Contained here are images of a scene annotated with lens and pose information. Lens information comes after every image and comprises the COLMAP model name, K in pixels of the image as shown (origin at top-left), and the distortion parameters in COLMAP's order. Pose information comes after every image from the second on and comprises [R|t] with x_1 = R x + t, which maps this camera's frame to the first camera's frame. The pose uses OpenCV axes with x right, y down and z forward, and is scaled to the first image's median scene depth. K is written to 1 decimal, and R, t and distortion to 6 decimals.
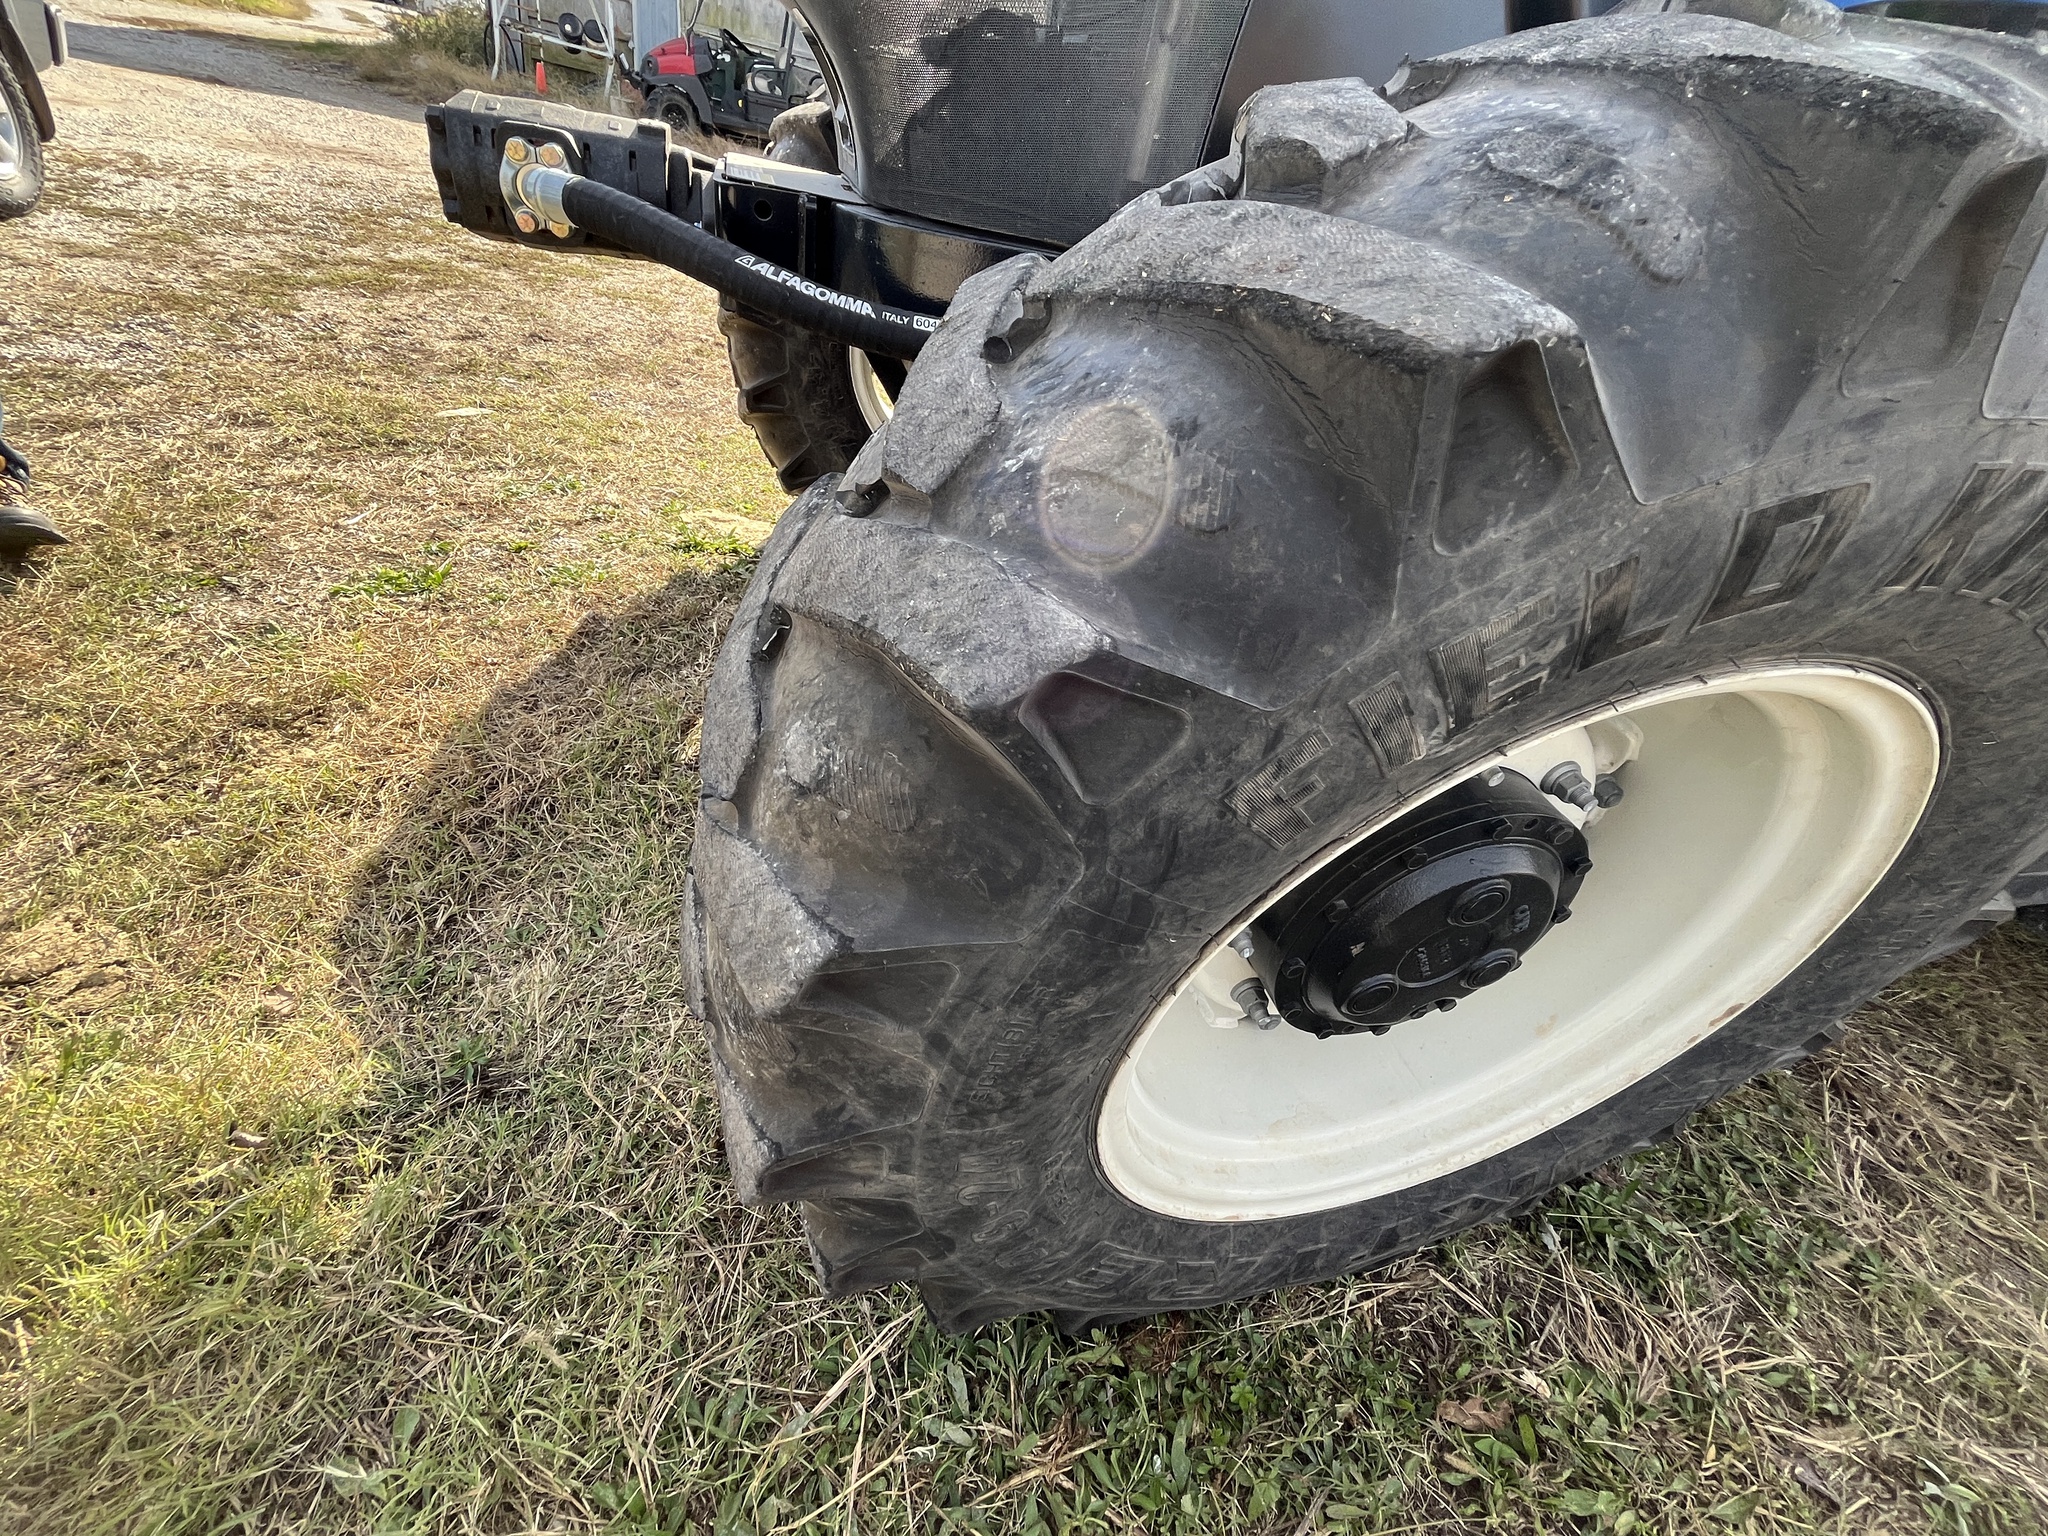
lens RADIAL K [[860.9, 0, 1018.5], [0, 860.9, 763.4], [0, 0, 1]] dist [-0.003412, 0.000223]
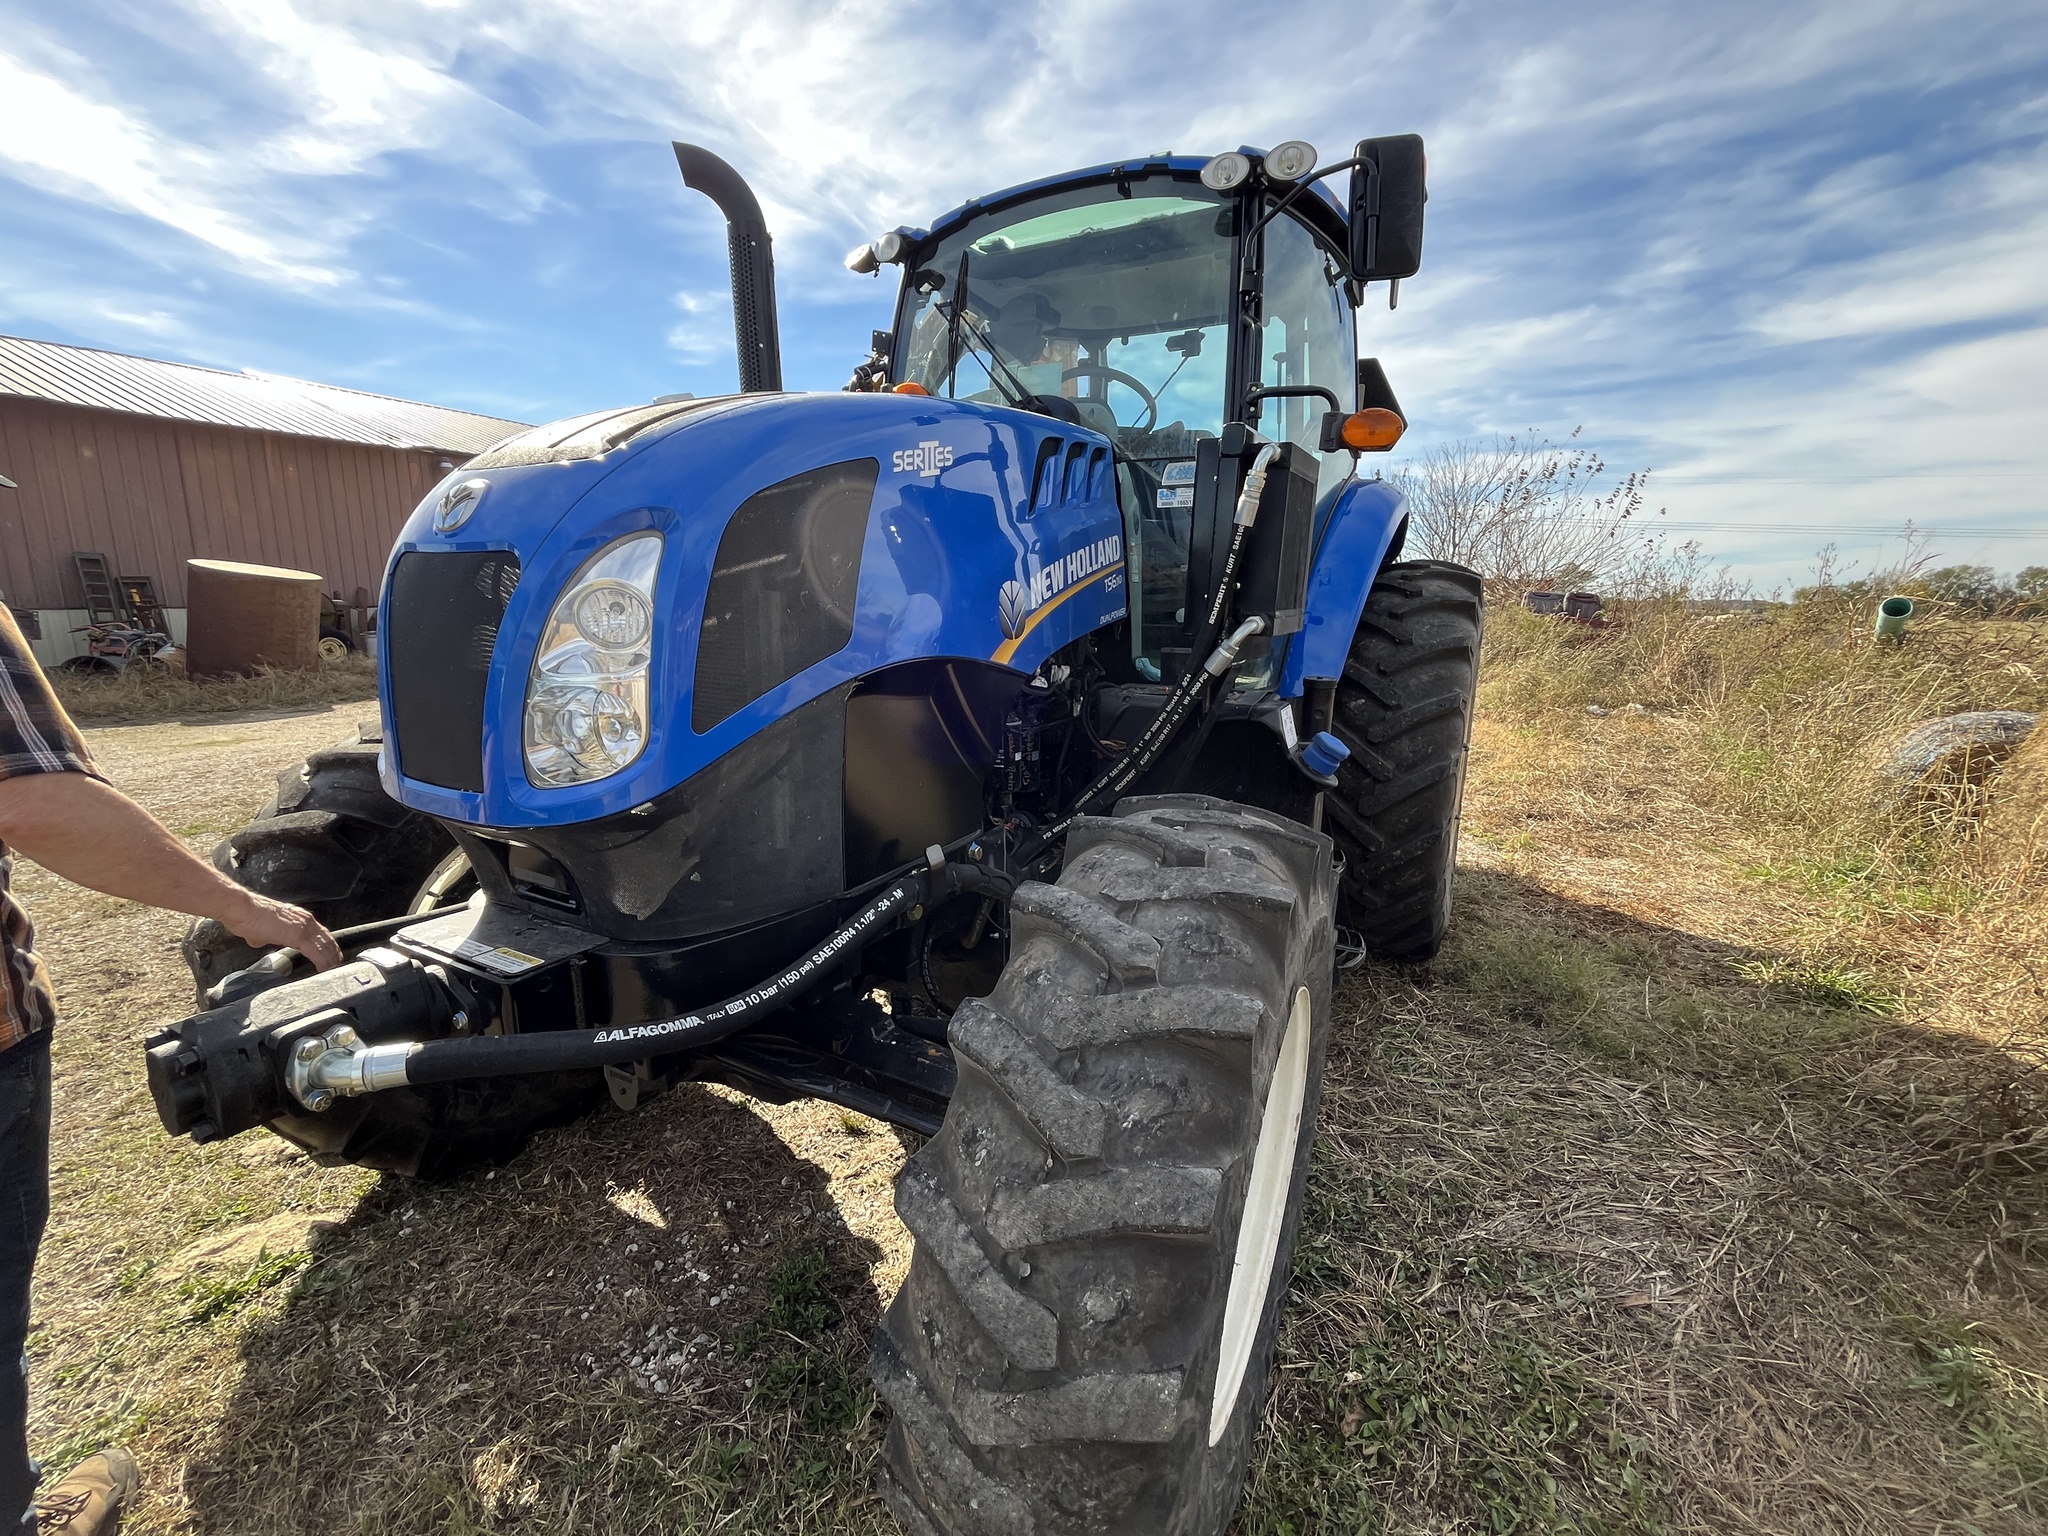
lens RADIAL K [[860.9, 0, 1018.5], [0, 860.9, 763.4], [0, 0, 1]] dist [-0.003412, 0.000223]
pose [[0.671909, -0.307138, 0.673947, -0.587174], [0.521555, 0.842289, -0.136121, -0.395494], [-0.525850, 0.442962, 0.726131, -0.404240]]
